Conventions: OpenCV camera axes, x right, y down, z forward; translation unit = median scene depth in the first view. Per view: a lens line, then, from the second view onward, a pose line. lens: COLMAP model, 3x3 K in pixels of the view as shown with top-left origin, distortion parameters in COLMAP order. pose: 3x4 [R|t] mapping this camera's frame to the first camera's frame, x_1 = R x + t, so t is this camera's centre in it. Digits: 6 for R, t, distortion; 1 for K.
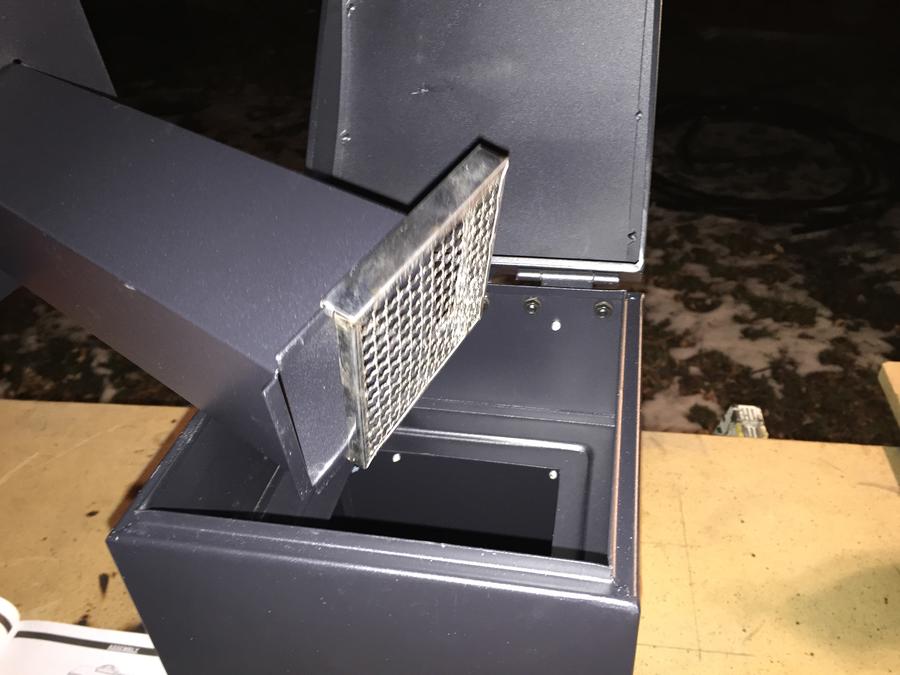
lens RADIAL K [[770.2, 0, 450.6], [0, 770.2, 333.0], [0, 0, 1]] dist [0.081977, -0.128004]
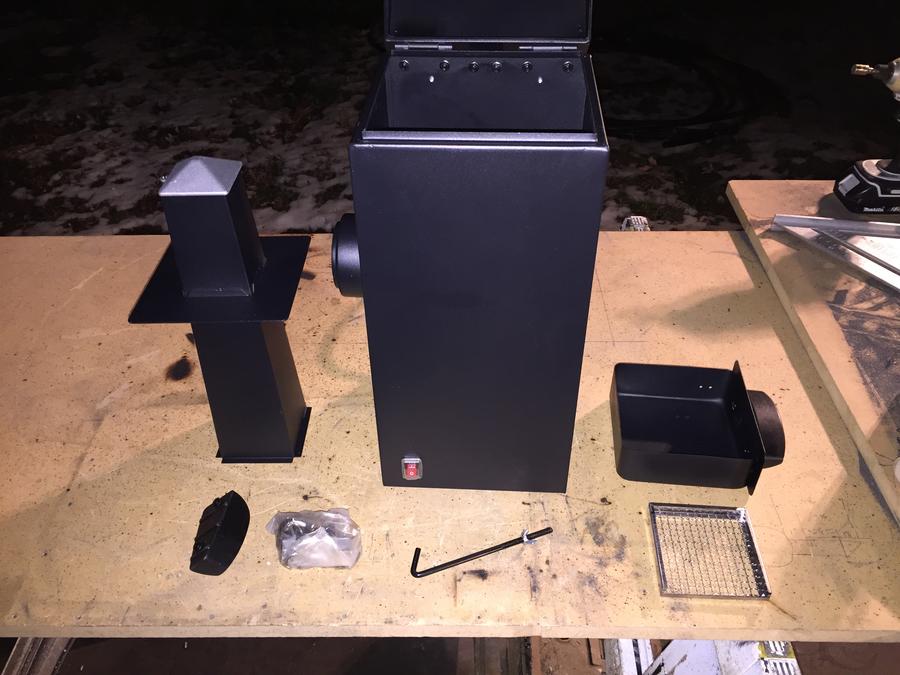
lens RADIAL K [[770.2, 0, 450.6], [0, 770.2, 333.0], [0, 0, 1]] dist [0.081977, -0.128004]
pose [[0.988687, -0.050014, 0.141409, -0.045975], [0.040853, 0.996919, 0.066961, 0.058768], [-0.144322, -0.060426, 0.987684, -0.098892]]
